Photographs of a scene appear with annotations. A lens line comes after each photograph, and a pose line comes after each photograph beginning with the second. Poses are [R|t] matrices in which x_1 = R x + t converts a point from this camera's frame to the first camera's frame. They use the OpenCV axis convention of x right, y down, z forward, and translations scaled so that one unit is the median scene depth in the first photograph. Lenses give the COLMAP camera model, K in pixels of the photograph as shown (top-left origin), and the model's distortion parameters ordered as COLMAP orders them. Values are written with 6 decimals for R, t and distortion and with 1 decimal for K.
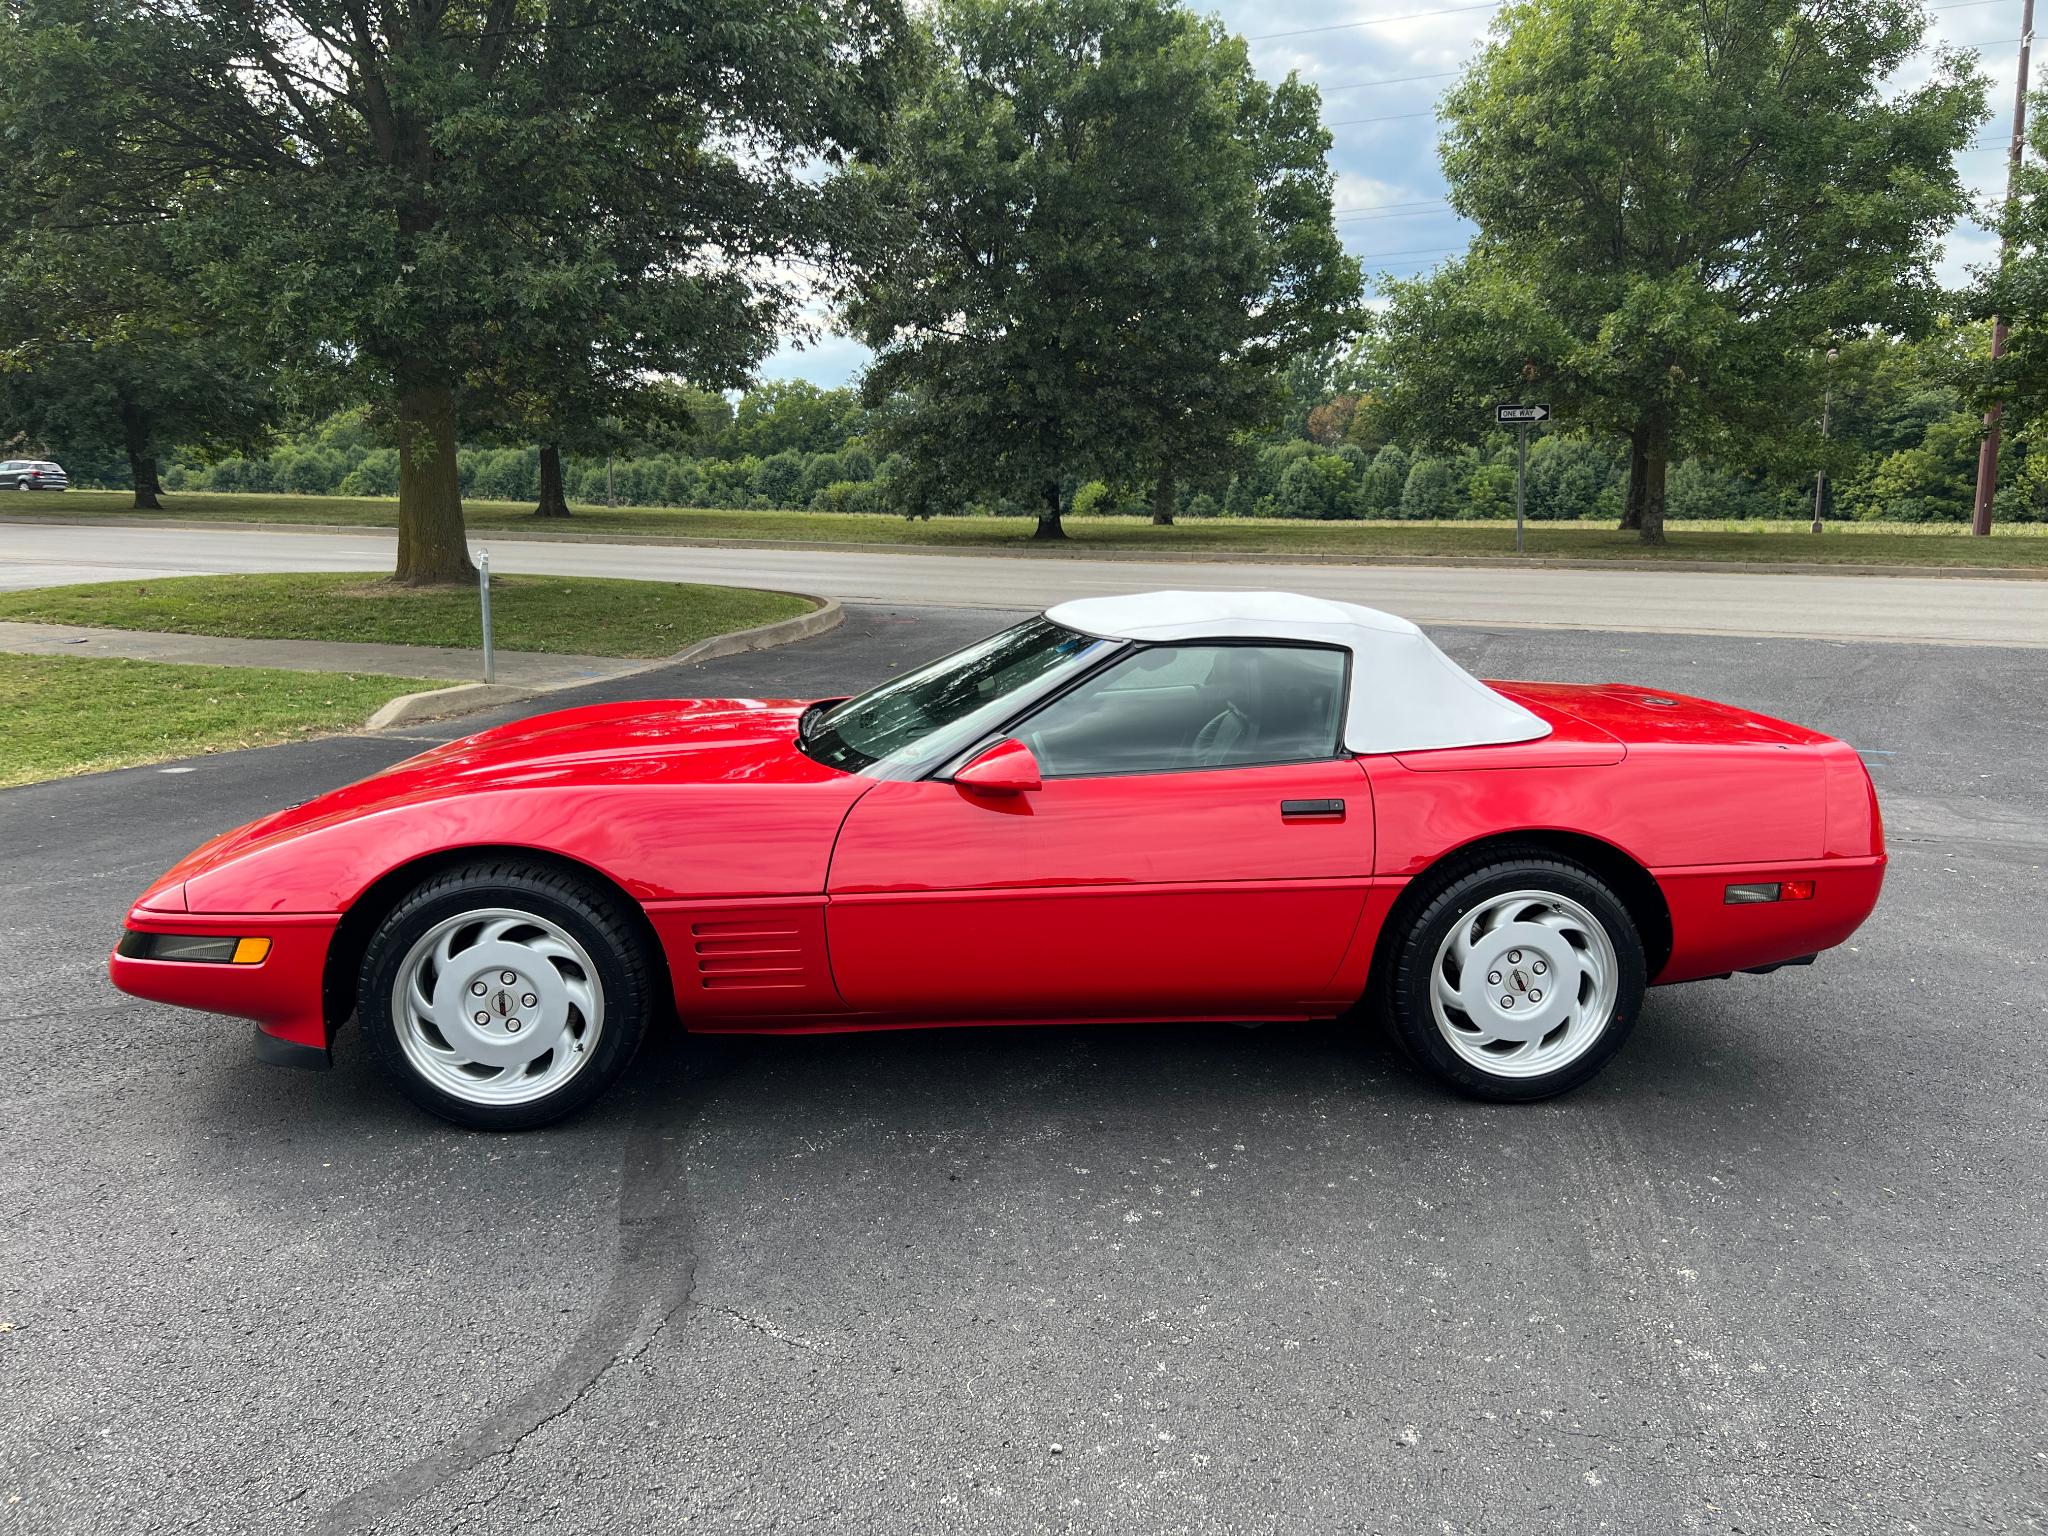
lens RADIAL K [[1552.7, 0, 1042.0], [0, 1552.7, 748.9], [0, 0, 1]] dist [0.044399, -0.048688]
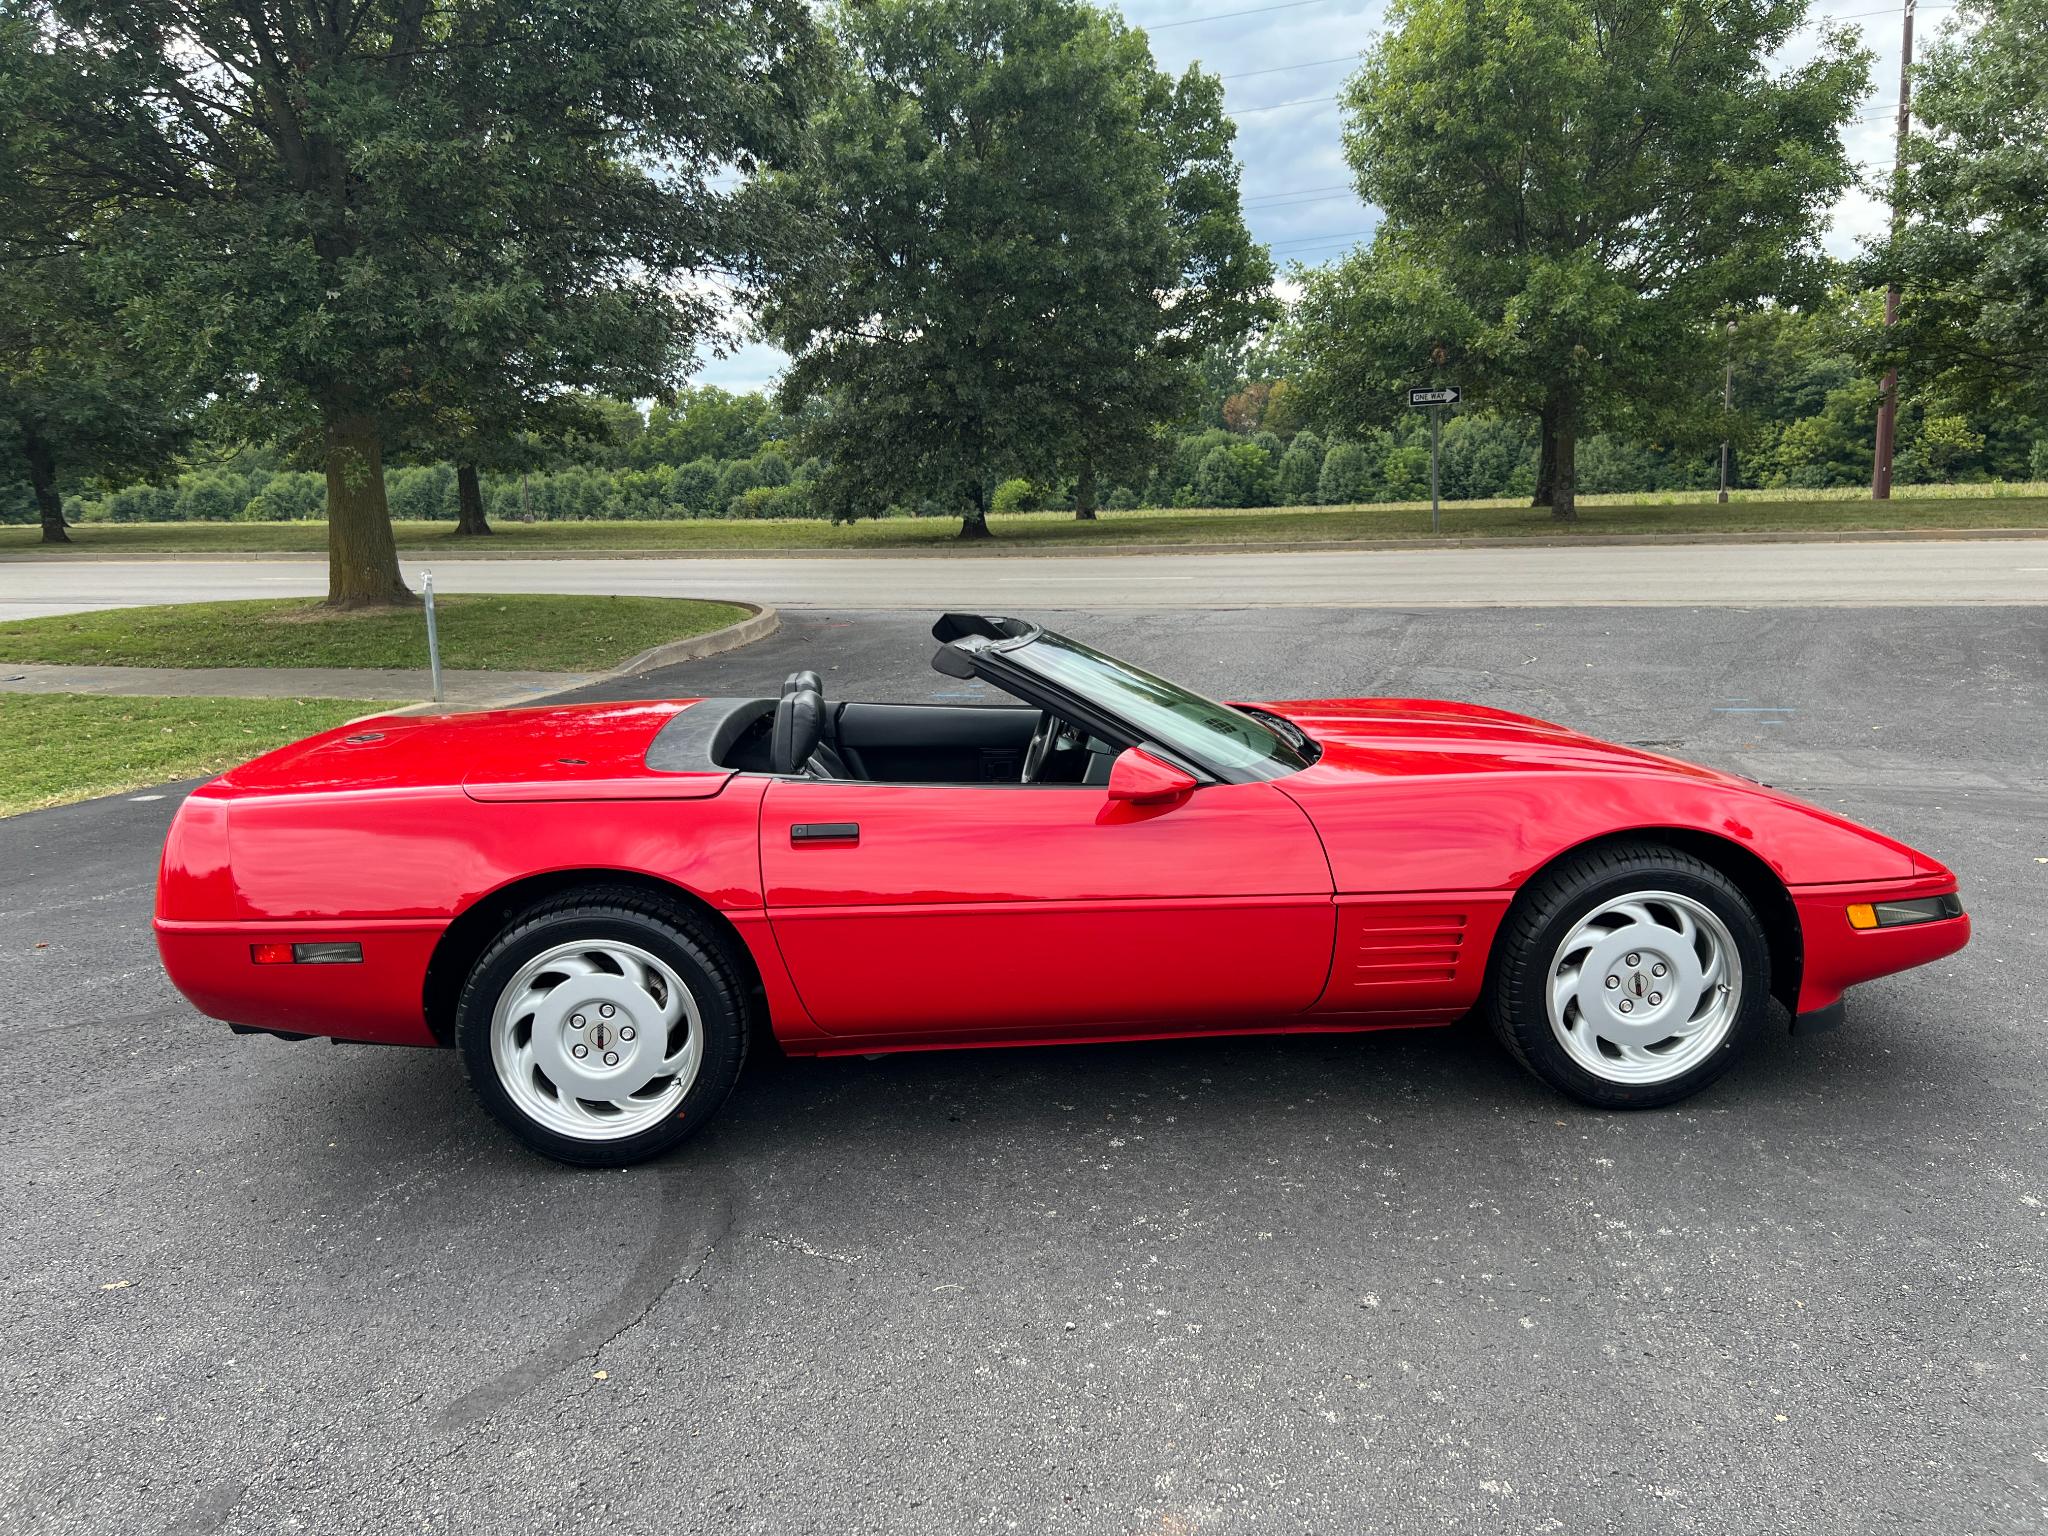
lens RADIAL K [[1552.7, 0, 1027.5], [0, 1552.7, 776.9], [0, 0, 1]] dist [0.044399, -0.048688]
pose [[0.998393, -0.044399, 0.035222, -0.003818], [0.043722, 0.998848, 0.019780, 0.001367], [-0.036059, -0.018209, 0.999184, -0.012640]]
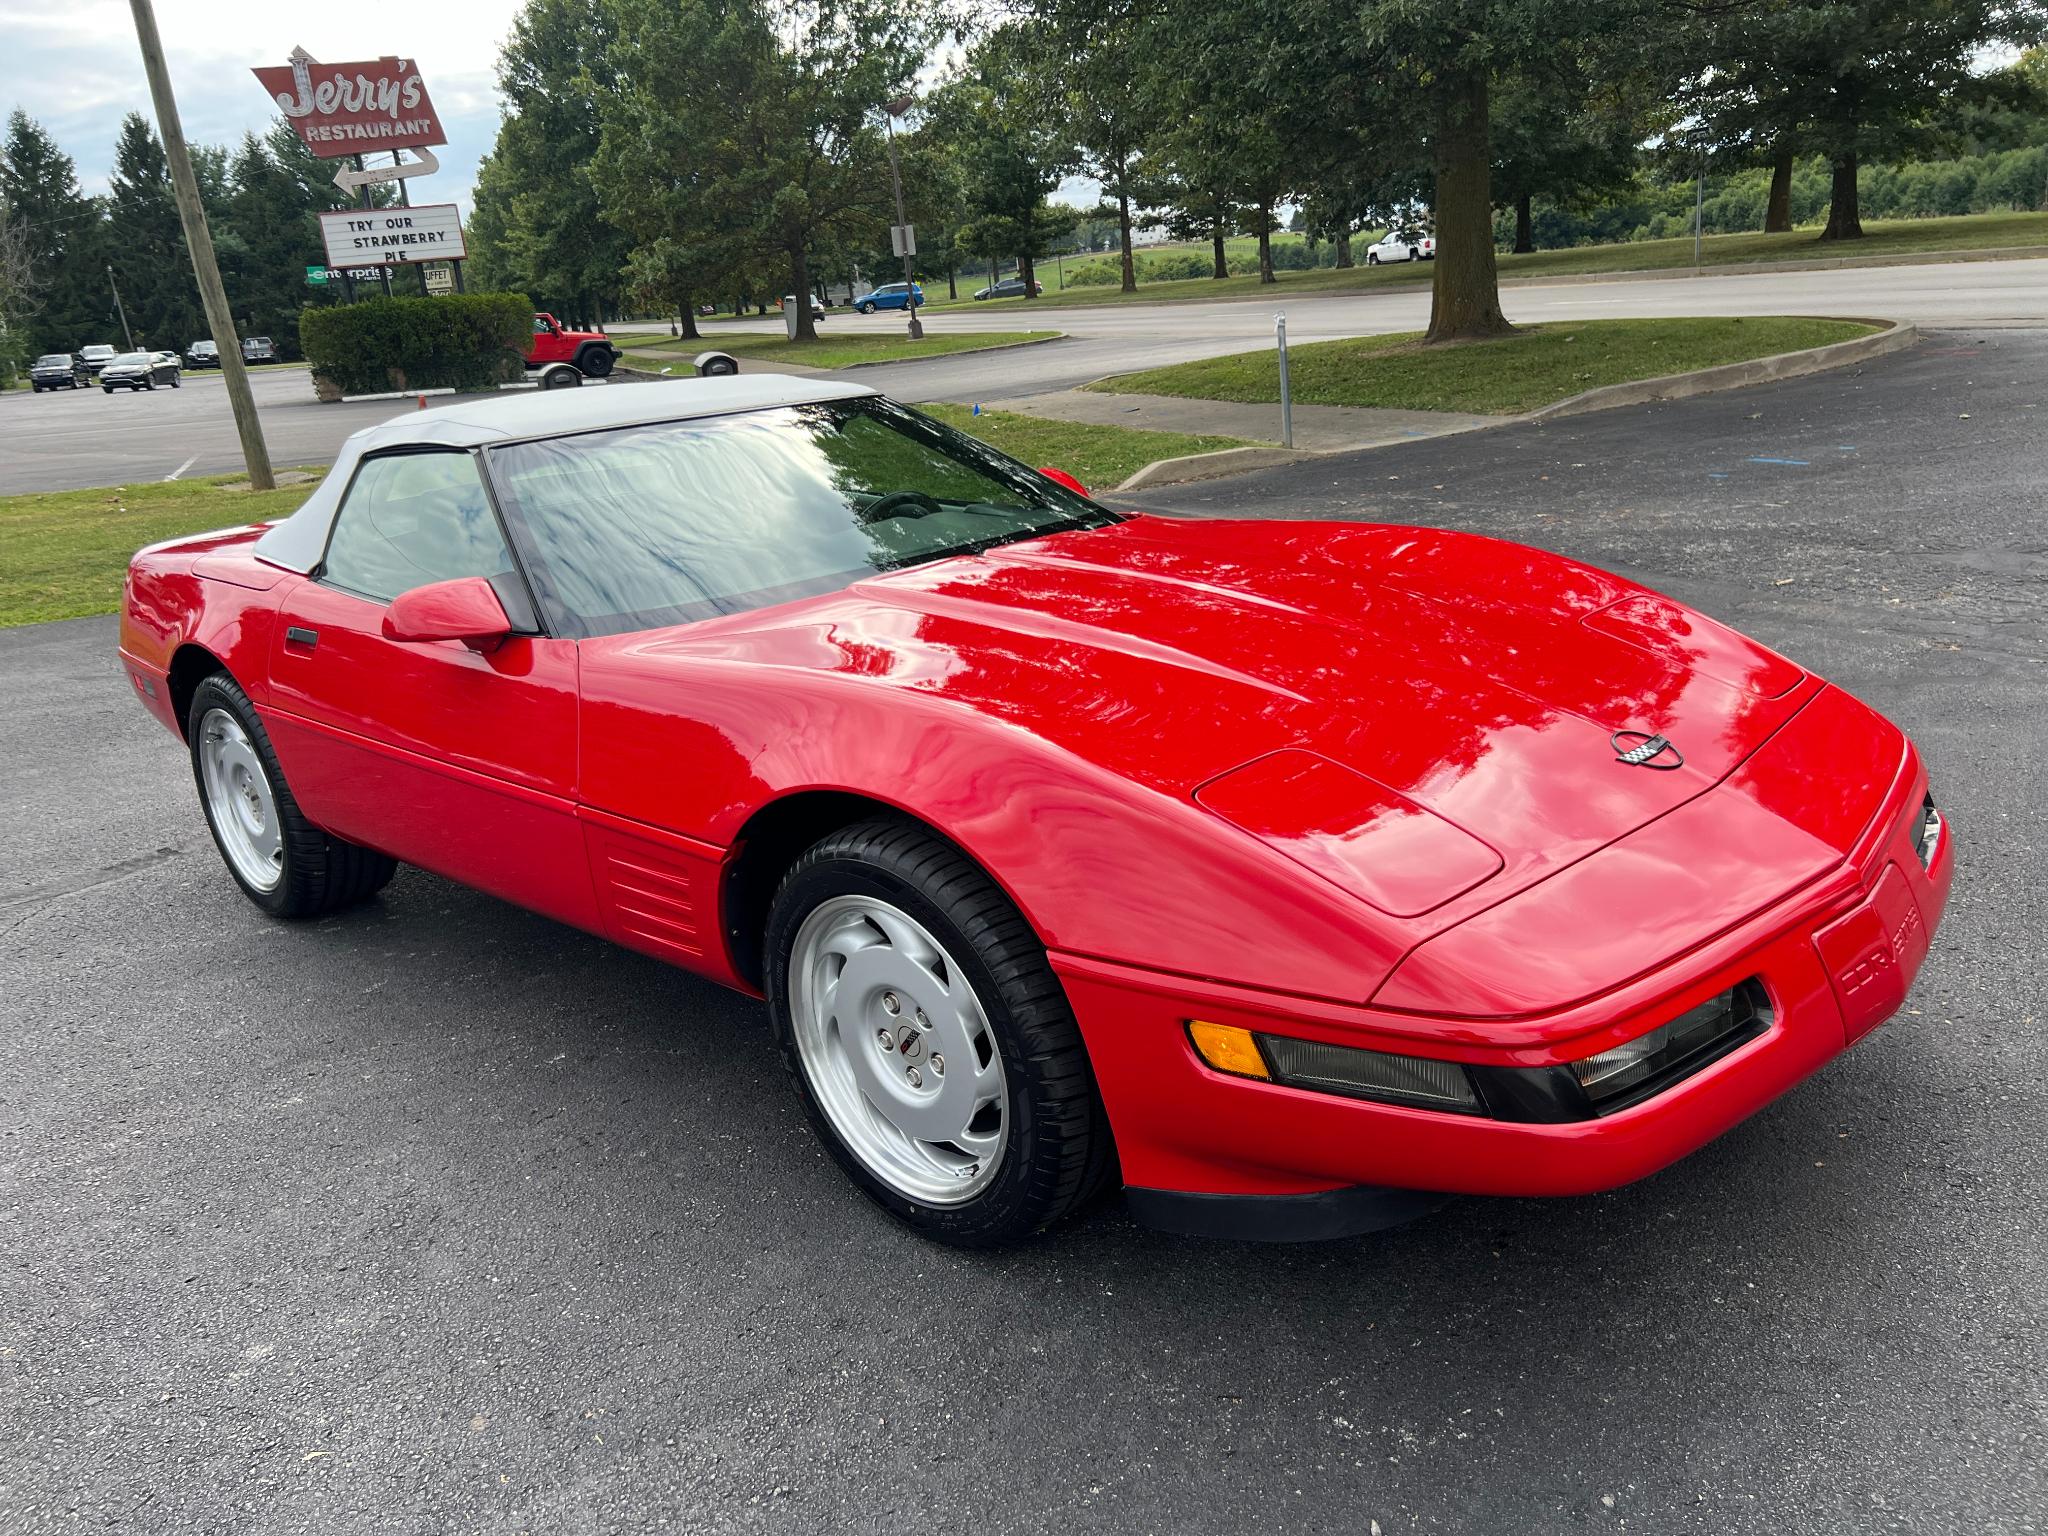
lens RADIAL K [[1552.7, 0, 1035.5], [0, 1552.7, 752.3], [0, 0, 1]] dist [0.044399, -0.048688]
pose [[0.631658, 0.146337, -0.761310, 0.139862], [-0.021362, 0.984936, 0.171597, -0.008644], [0.774953, -0.092127, 0.625269, 0.095115]]
